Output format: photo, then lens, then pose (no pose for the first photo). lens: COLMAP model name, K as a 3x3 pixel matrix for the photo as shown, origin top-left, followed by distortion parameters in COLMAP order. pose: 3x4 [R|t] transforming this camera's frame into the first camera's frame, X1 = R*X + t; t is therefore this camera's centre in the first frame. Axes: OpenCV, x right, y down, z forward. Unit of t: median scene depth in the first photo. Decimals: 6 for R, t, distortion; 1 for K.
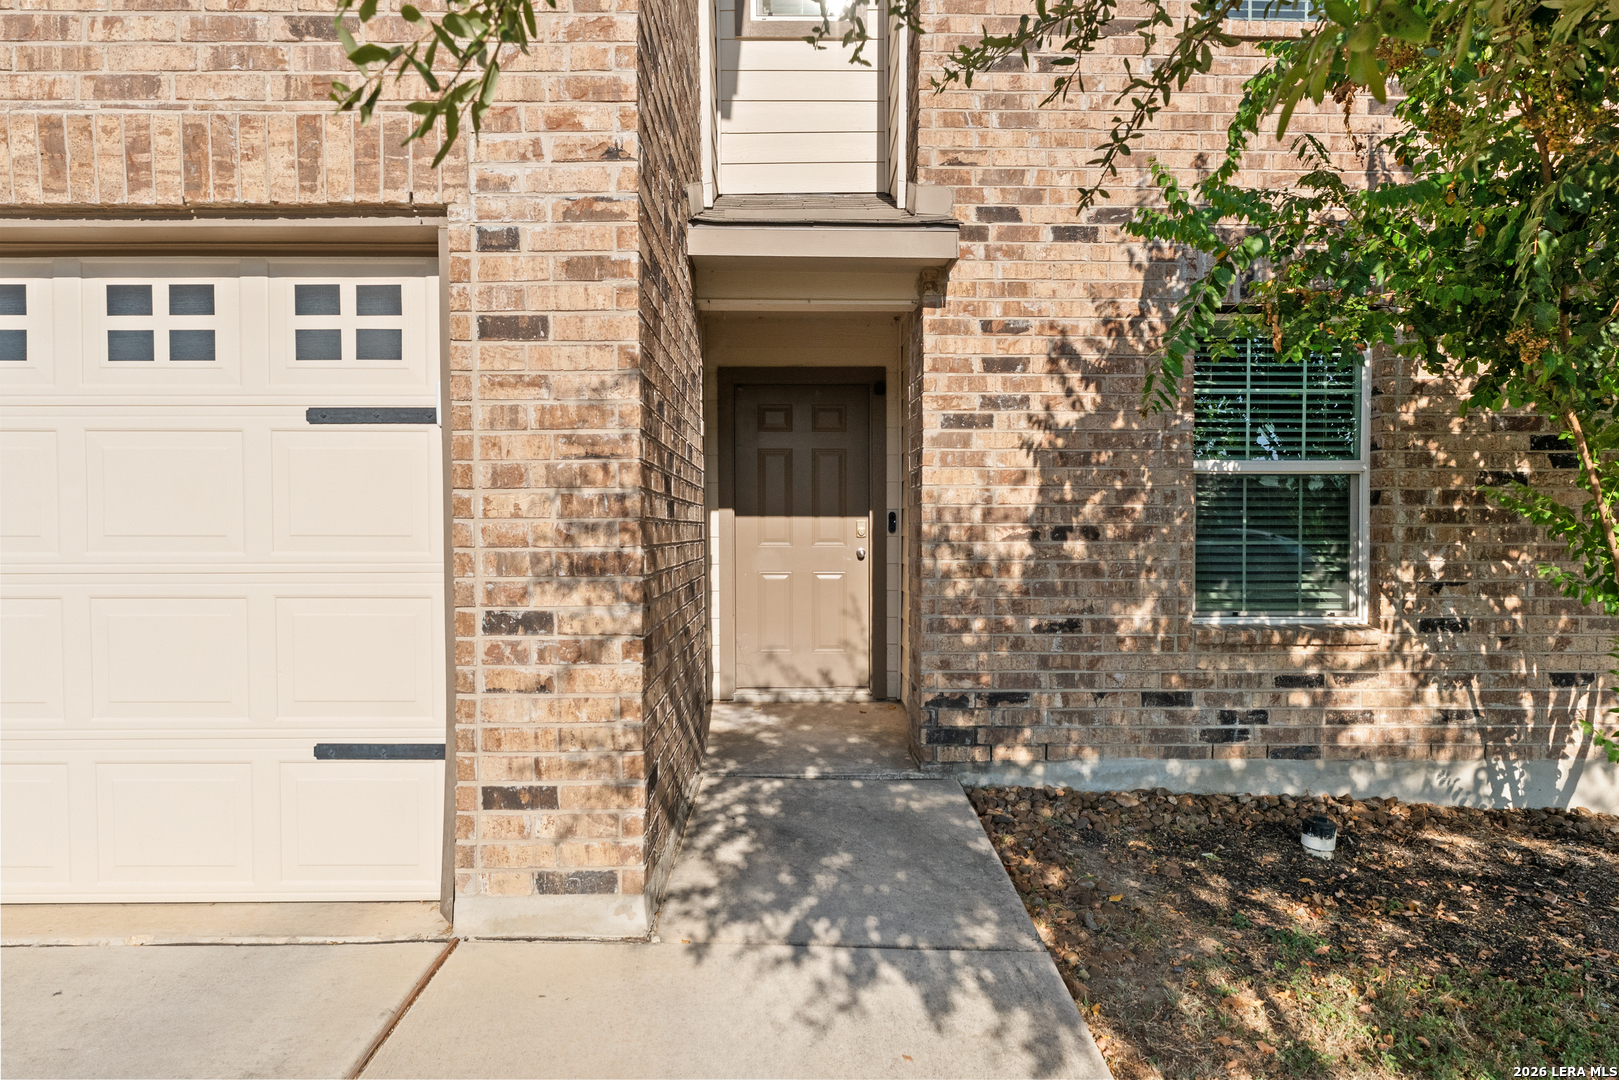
lens RADIAL K [[1004.1, 0, 809.2], [0, 1004.1, 553.9], [0, 0, 1]] dist [0.000207, -0.001691]
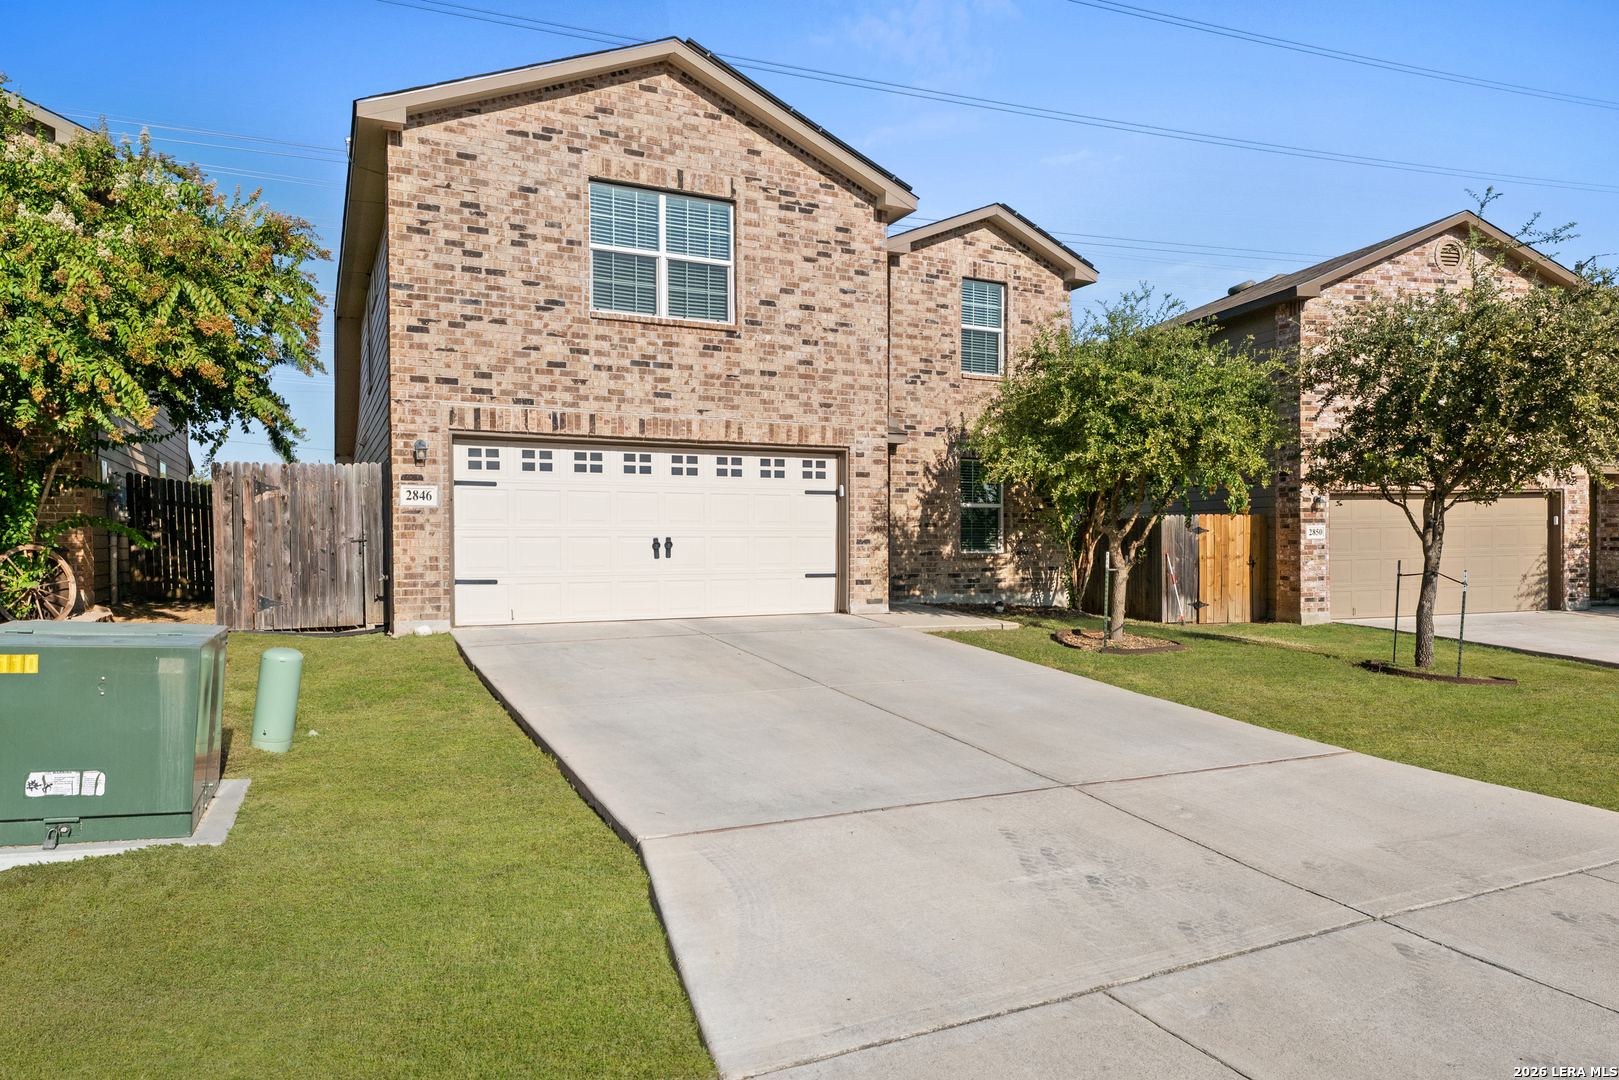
lens RADIAL K [[1004.1, 0, 812.8], [0, 1004.1, 538.4], [0, 0, 1]] dist [0.000207, -0.001691]
pose [[0.904684, 0.000241, 0.426084, -1.484524], [0.011261, 0.999637, -0.024475, 0.100411], [-0.425935, 0.026940, 0.904353, -1.805226]]
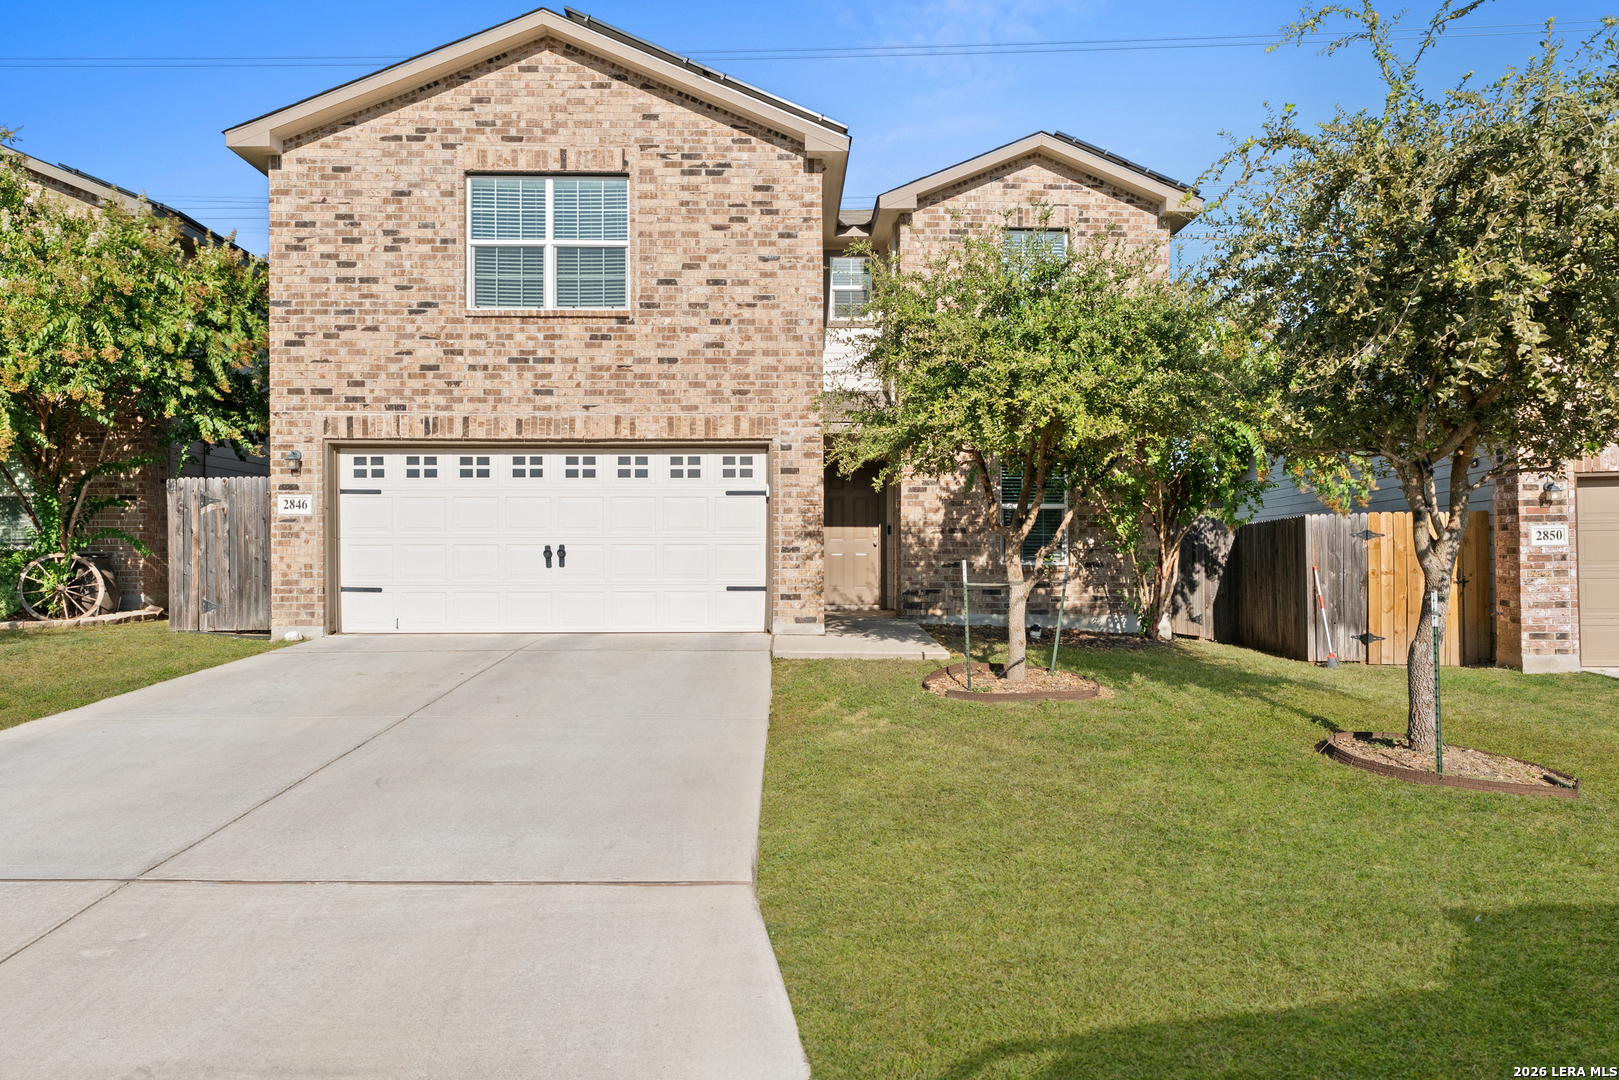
lens RADIAL K [[1004.1, 0, 810.9], [0, 1004.1, 539.1], [0, 0, 1]] dist [0.000207, -0.001691]
pose [[0.999956, -0.000794, 0.009380, -0.157687], [0.001203, 0.999046, -0.043664, 0.121629], [-0.009336, 0.043673, 0.999002, -1.713790]]
